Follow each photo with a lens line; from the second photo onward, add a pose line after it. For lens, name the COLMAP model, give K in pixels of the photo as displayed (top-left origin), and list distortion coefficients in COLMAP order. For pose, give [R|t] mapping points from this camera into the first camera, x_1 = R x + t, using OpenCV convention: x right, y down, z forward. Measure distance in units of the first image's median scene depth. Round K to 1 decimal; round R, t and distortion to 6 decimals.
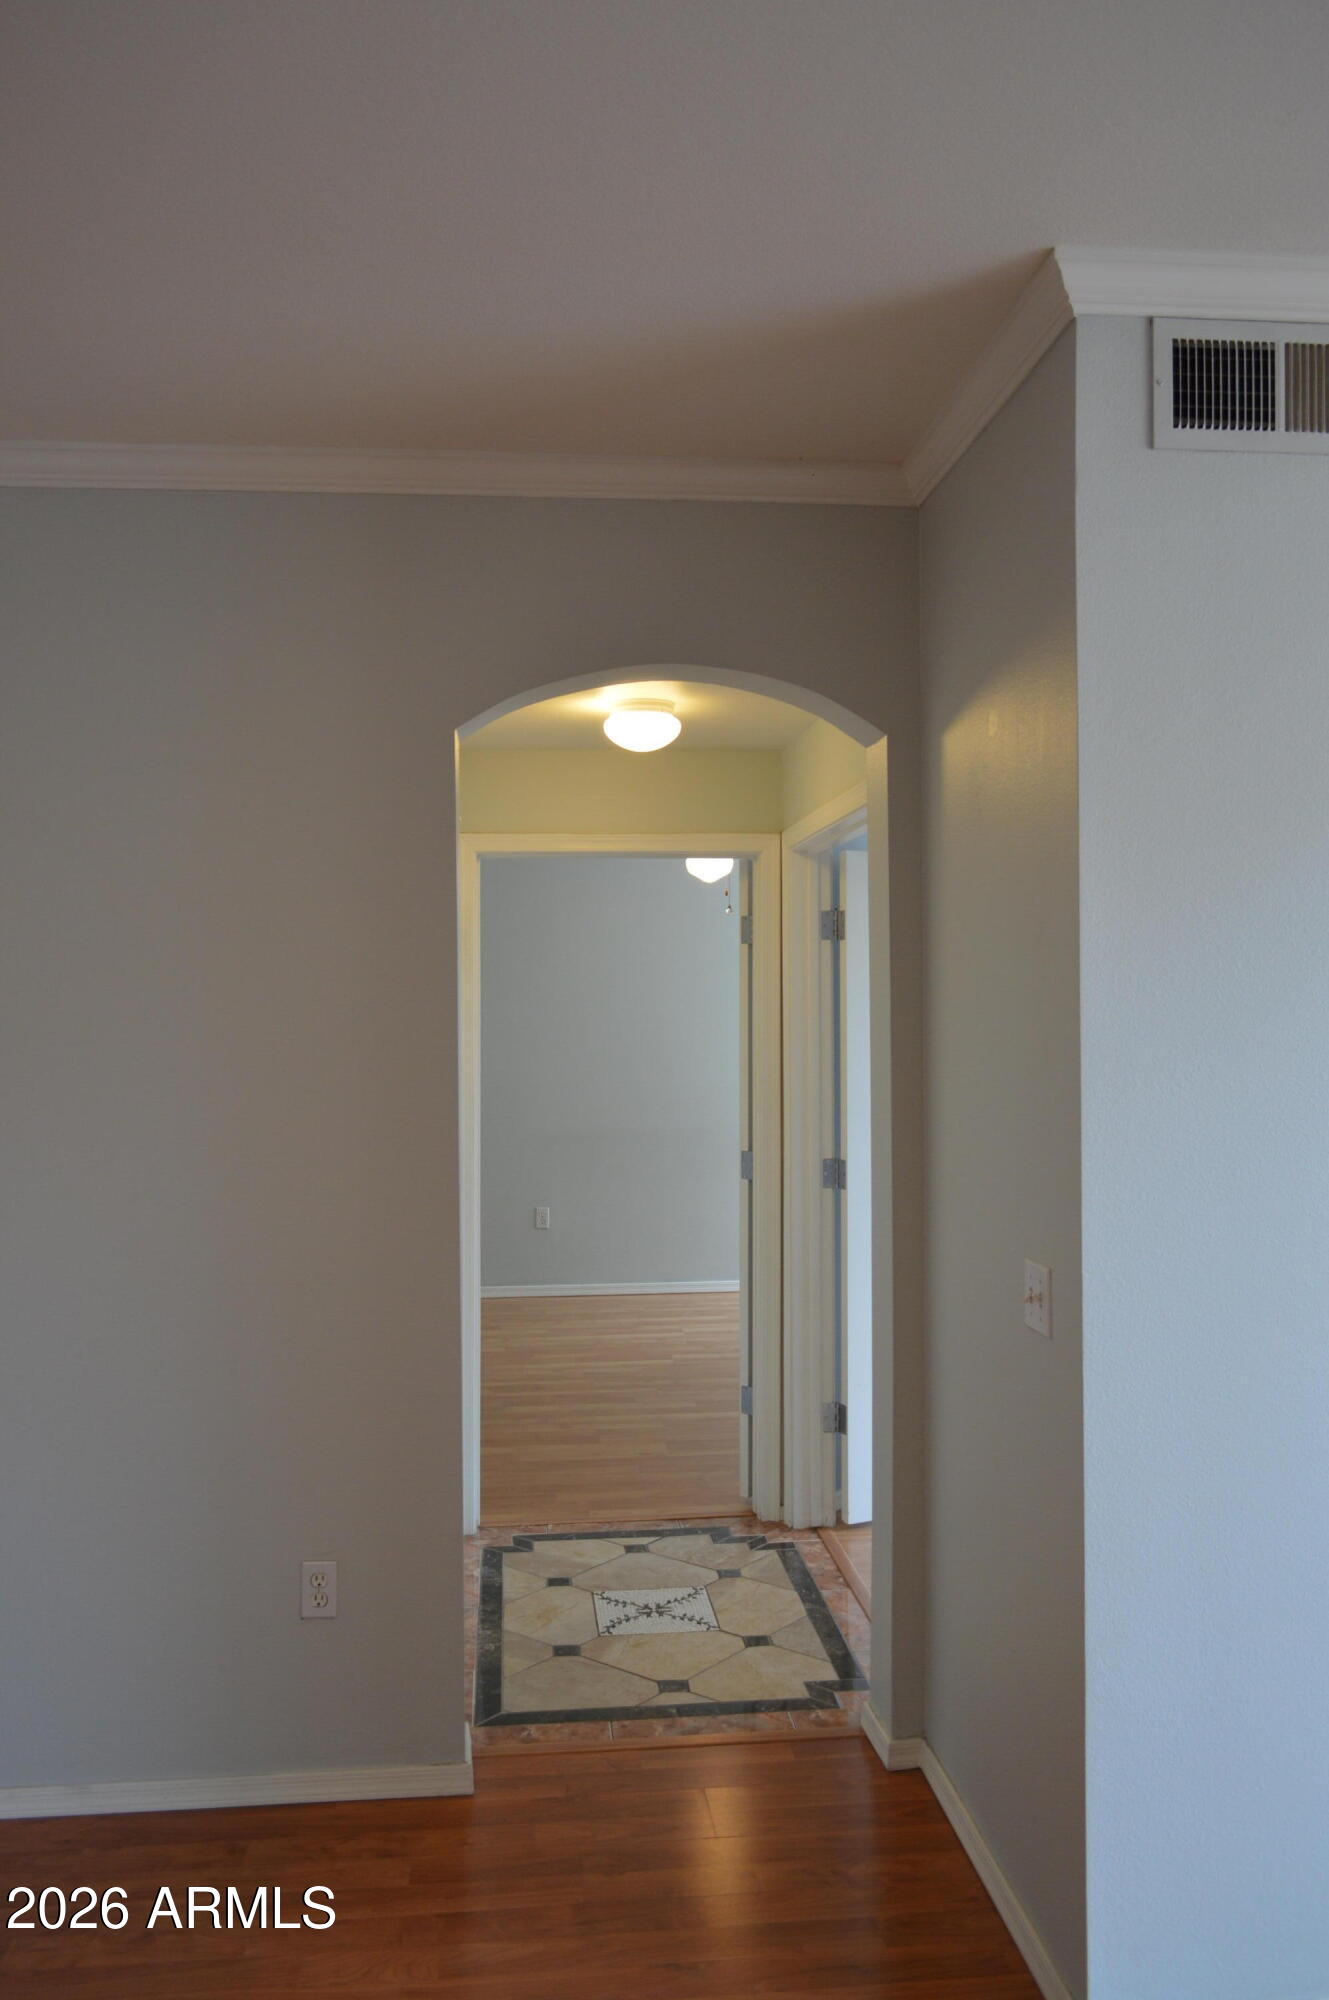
lens RADIAL K [[1585.4, 0, 653.9], [0, 1585.4, 1004.7], [0, 0, 1]] dist [-0.012057, 0.008121]
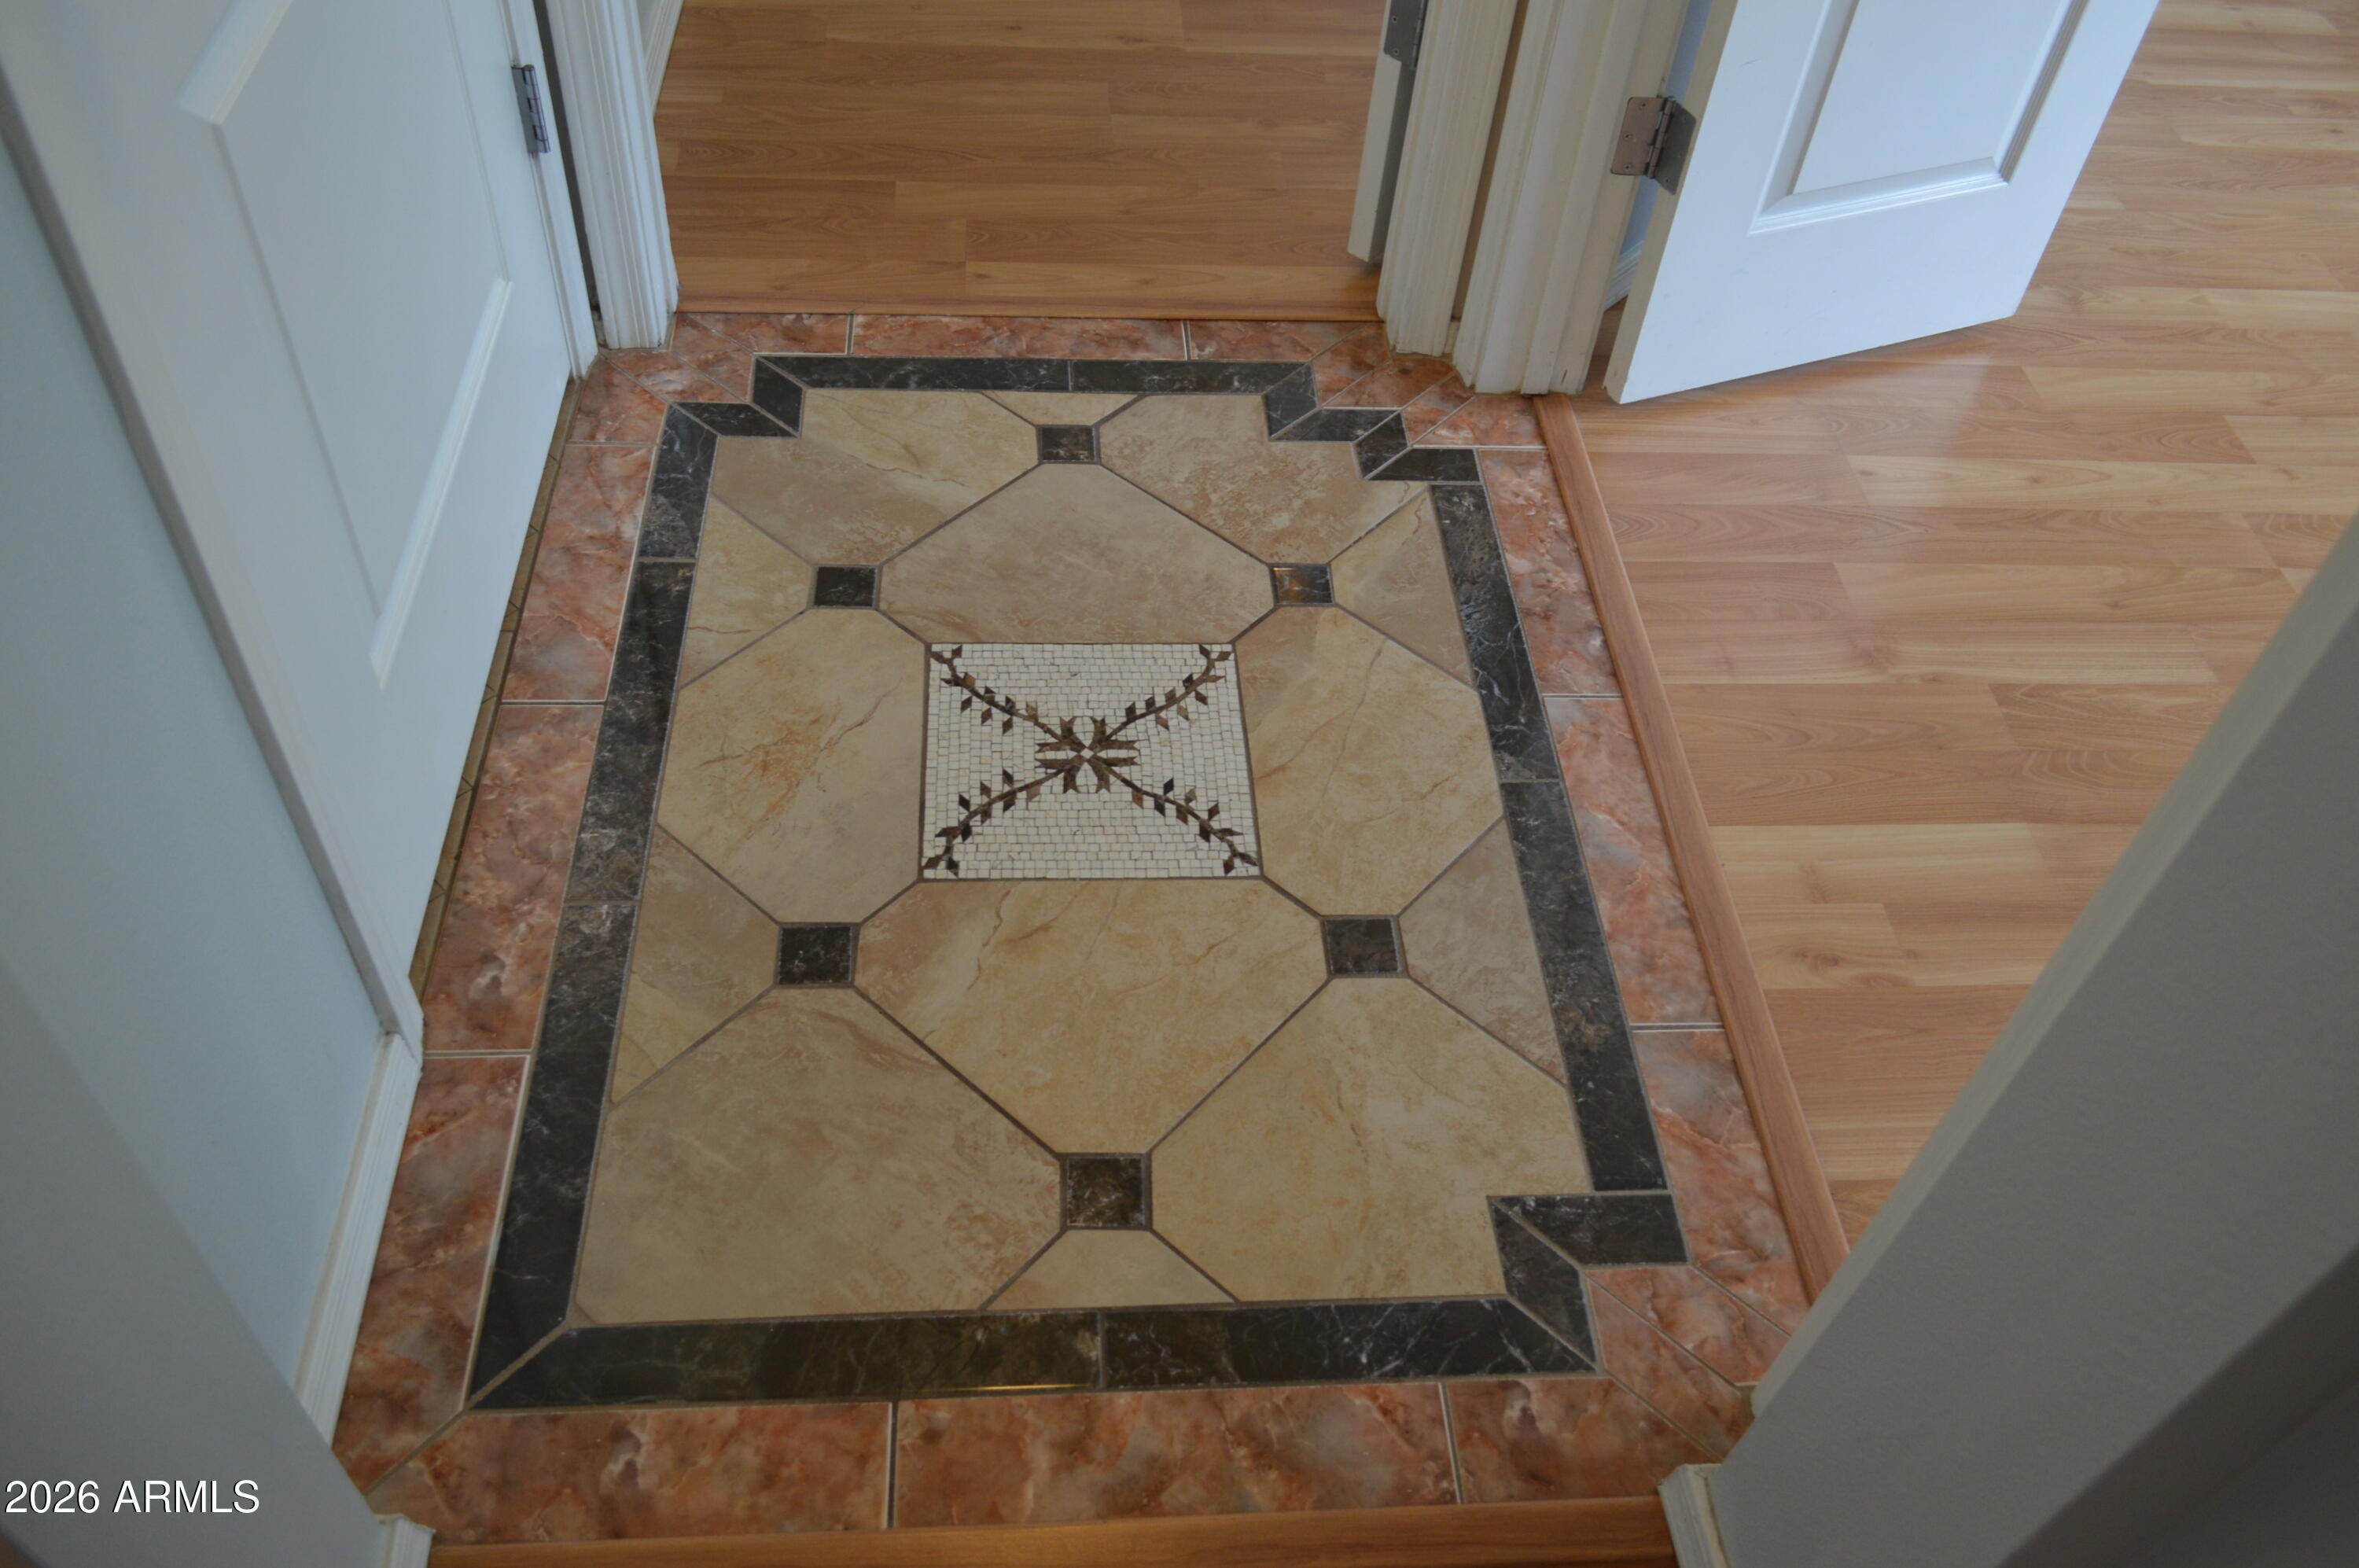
lens RADIAL K [[1870.0, 0, 1192.4], [0, 1870.0, 778.4], [0, 0, 1]] dist [-0.012057, 0.008121]
pose [[0.996795, 0.070696, 0.037443, 0.008158], [-0.075311, 0.671378, 0.737279, 0.064222], [0.026984, -0.737736, 0.674550, 0.671781]]
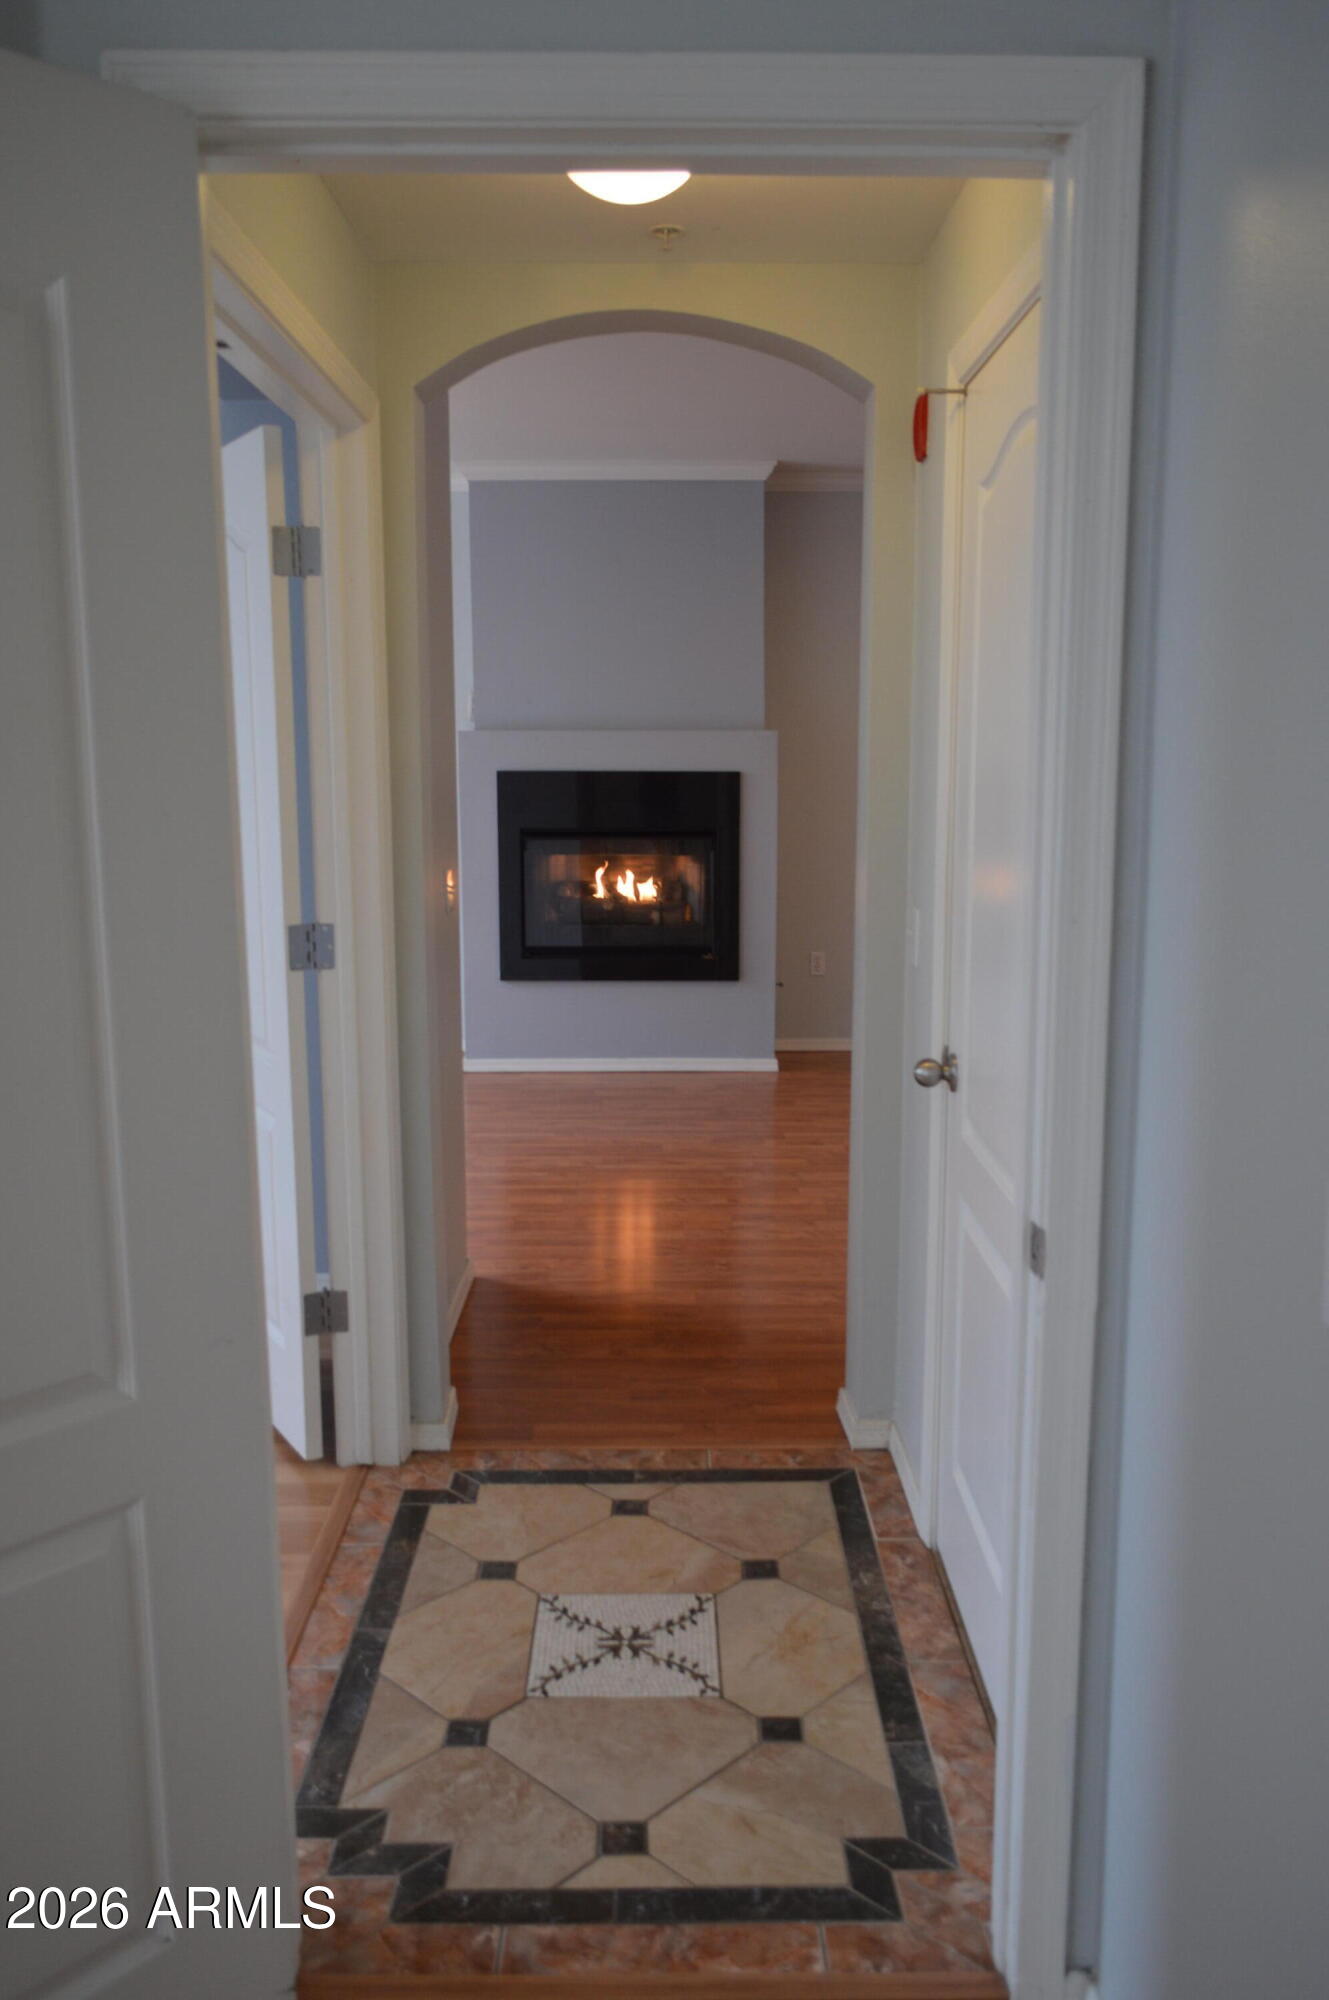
lens RADIAL K [[1585.4, 0, 672.2], [0, 1585.4, 1014.0], [0, 0, 1]] dist [-0.012057, 0.008121]
pose [[-0.996132, -0.003576, 0.087795, -0.069746], [0.011099, 0.986048, 0.166093, 0.028096], [-0.087164, 0.166425, -0.982194, 1.501025]]
